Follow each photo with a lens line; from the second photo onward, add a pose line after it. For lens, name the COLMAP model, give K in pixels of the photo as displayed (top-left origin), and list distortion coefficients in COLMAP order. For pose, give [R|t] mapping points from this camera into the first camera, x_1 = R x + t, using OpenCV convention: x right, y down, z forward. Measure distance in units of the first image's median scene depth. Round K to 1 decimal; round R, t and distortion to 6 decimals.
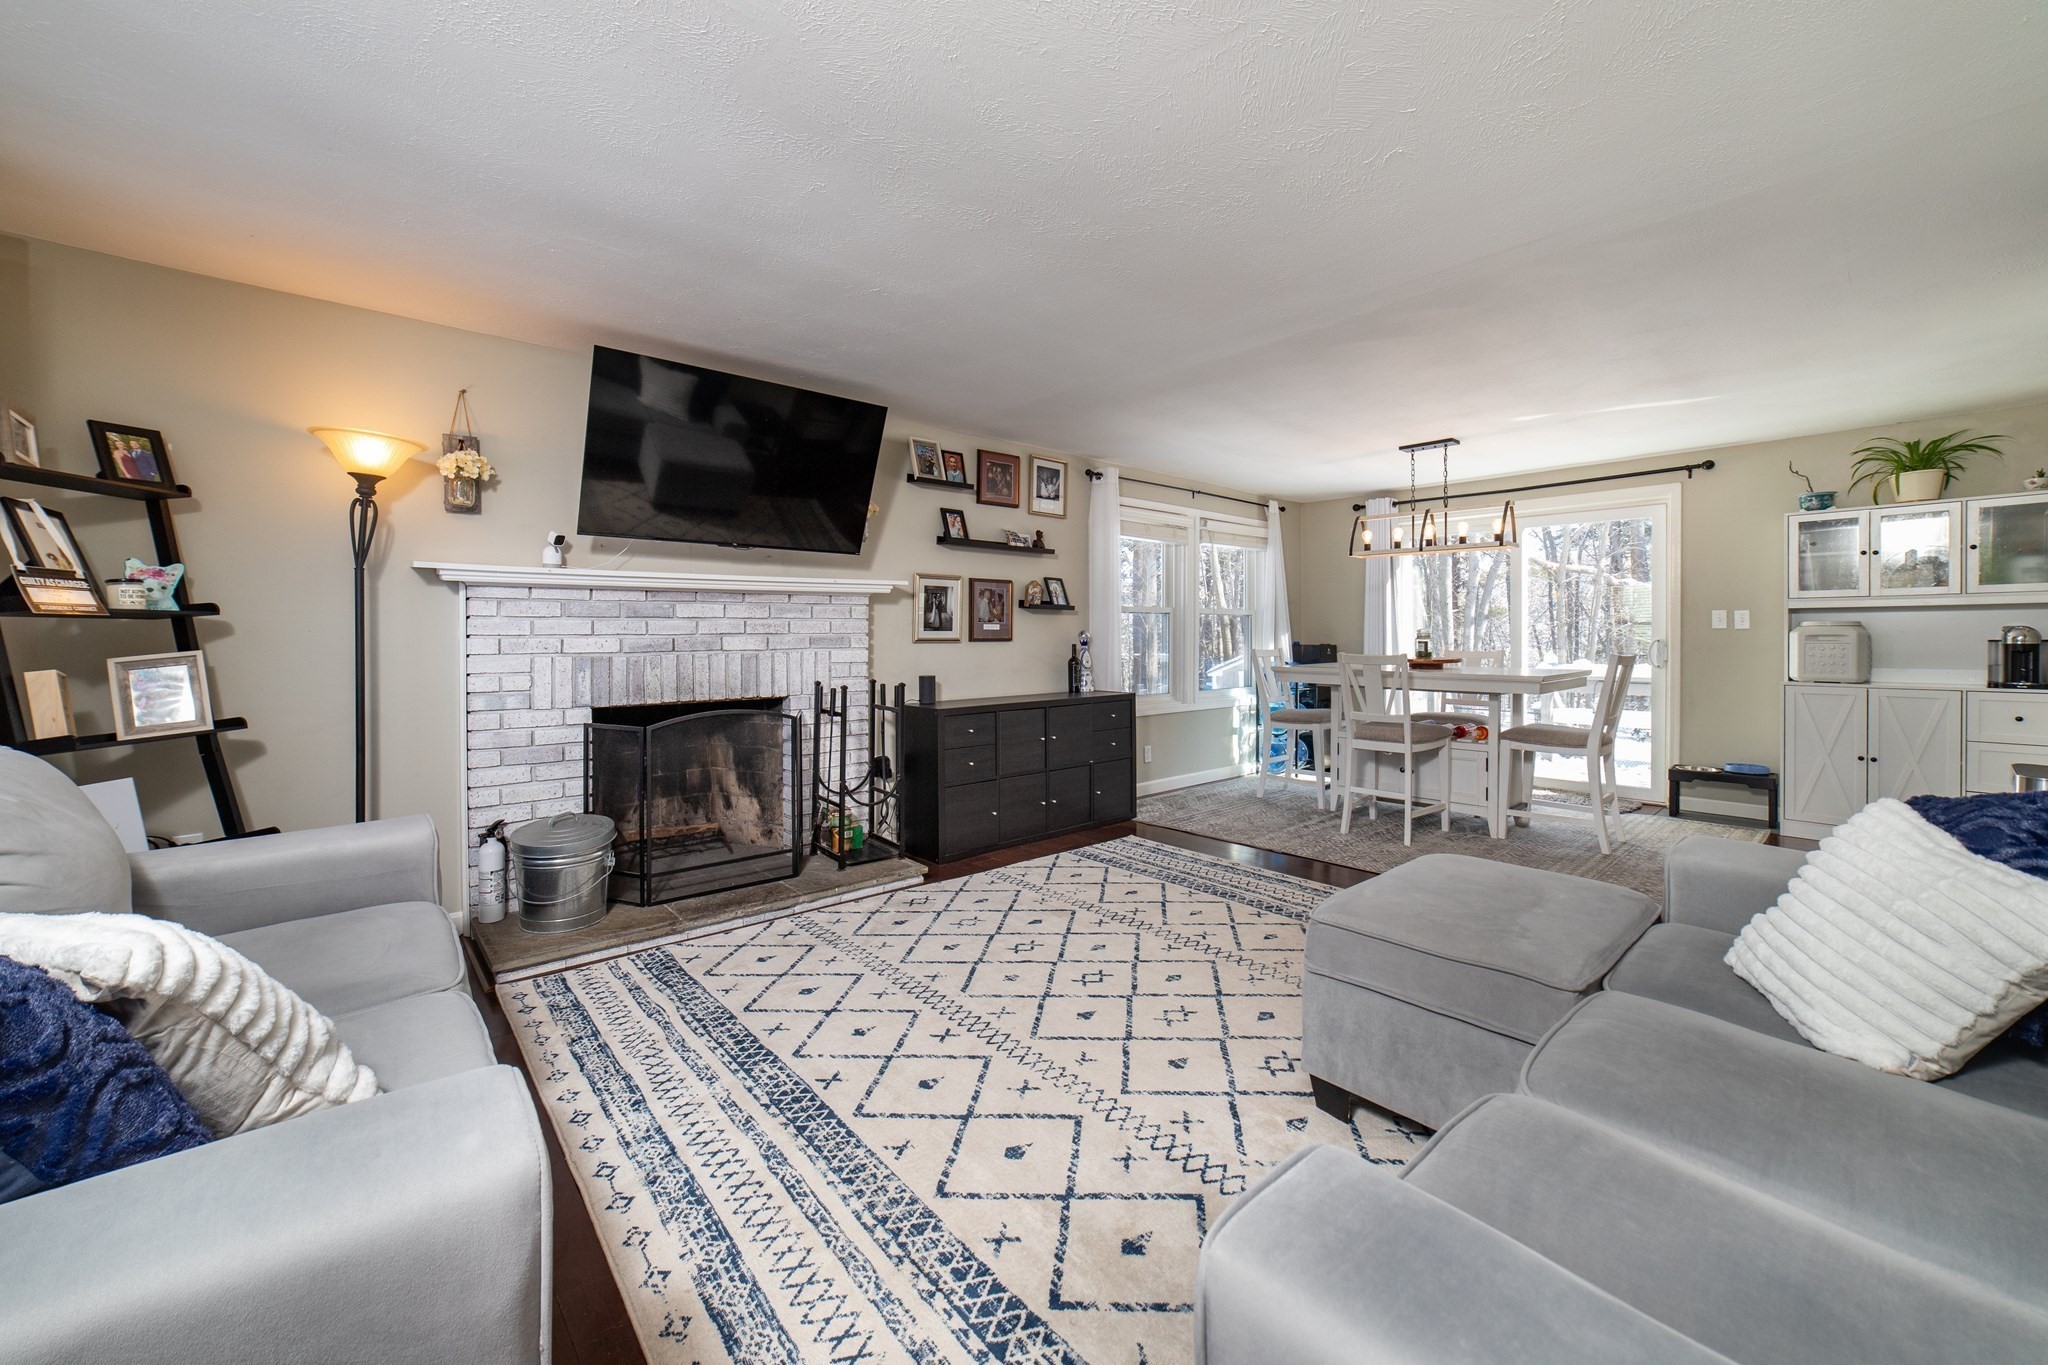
lens RADIAL K [[806.8, 0, 1017.3], [0, 806.8, 634.5], [0, 0, 1]] dist [-0.000114, 0.000116]
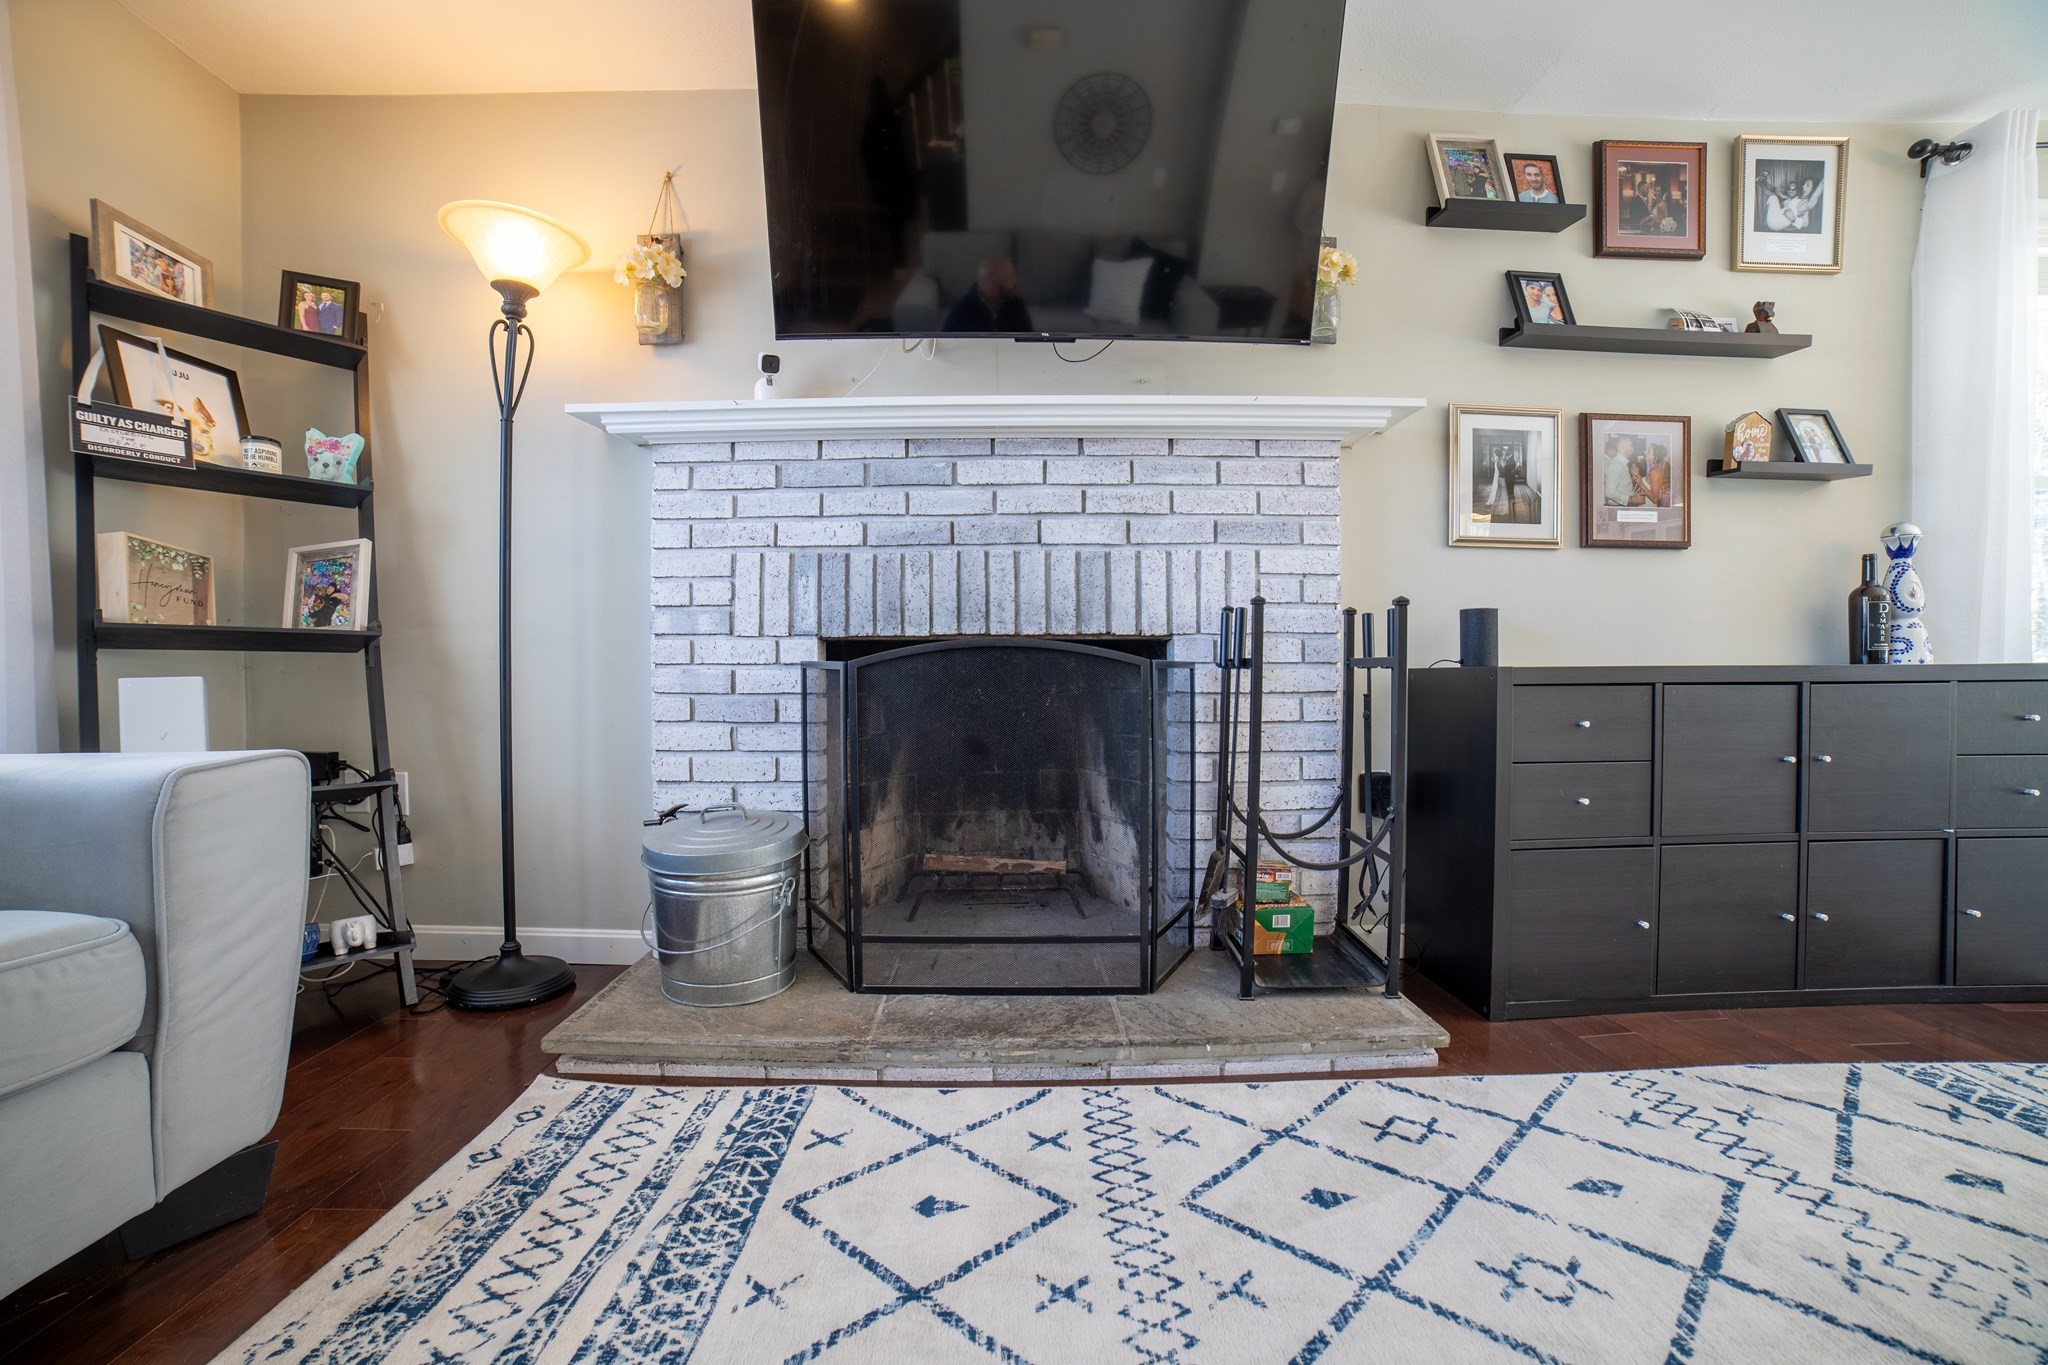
lens RADIAL K [[819.2, 0, 1016.3], [0, 819.2, 693.2], [0, 0, 1]] dist [-0.105731, 0.036643]
pose [[0.767318, 0.007650, -0.641221, -0.025768], [0.004514, 0.999840, 0.017331, 0.106081], [0.641251, -0.016193, 0.767160, 0.548961]]
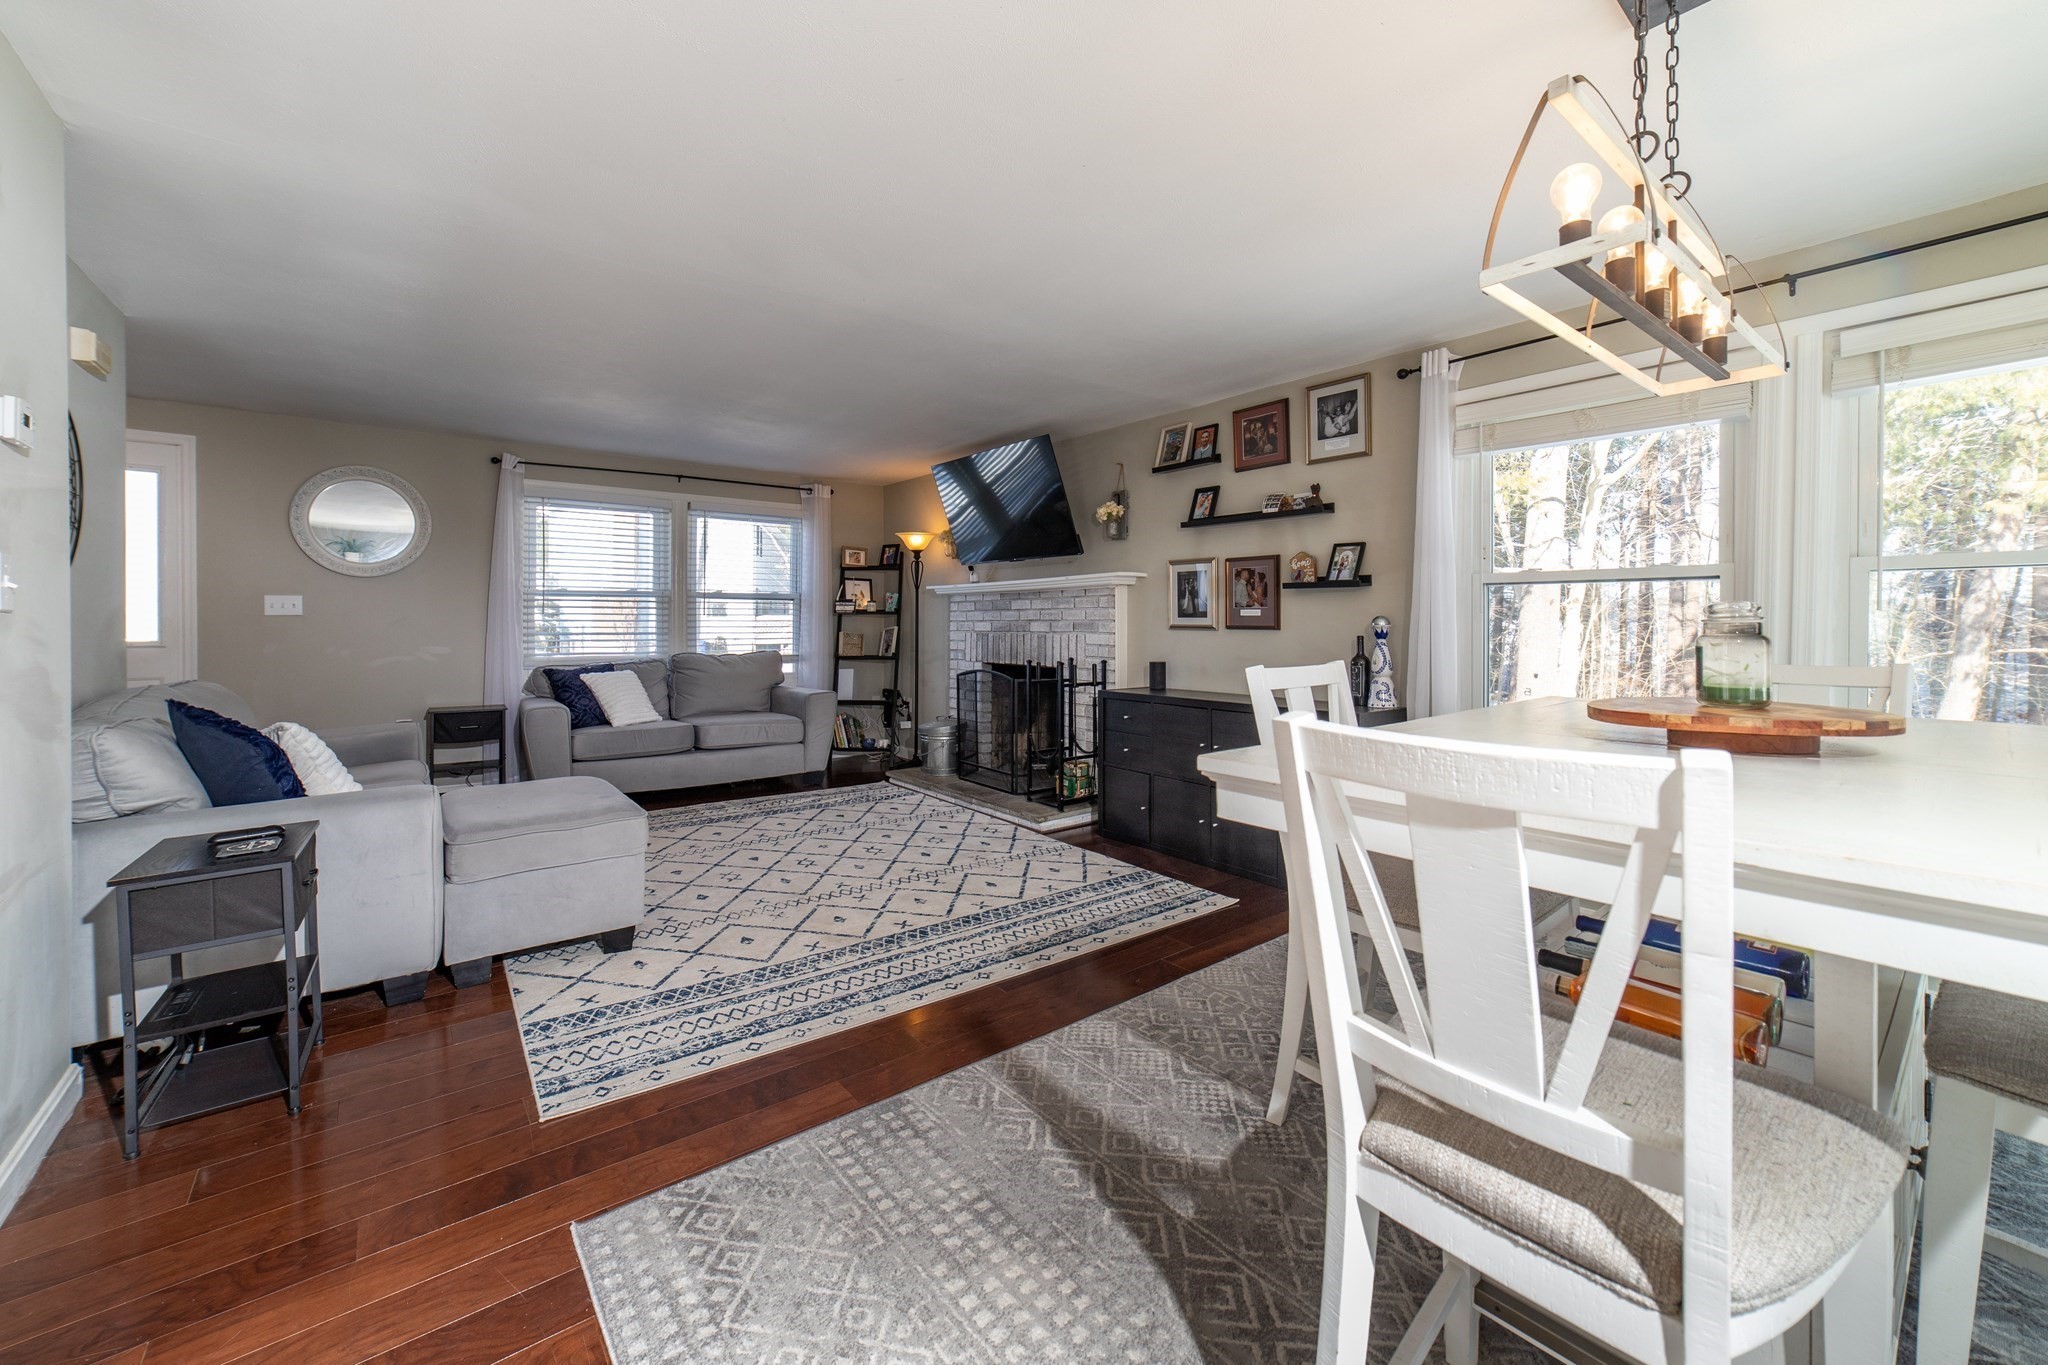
lens RADIAL K [[812.6, 0, 1076.5], [0, 812.6, 635.6], [0, 0, 1]] dist [0.000471, 0.000274]
pose [[0.005011, 0.014622, -0.999881, 1.060278], [-0.004778, 0.999882, 0.014598, 0.004056], [0.999976, 0.004704, 0.005080, 1.039182]]
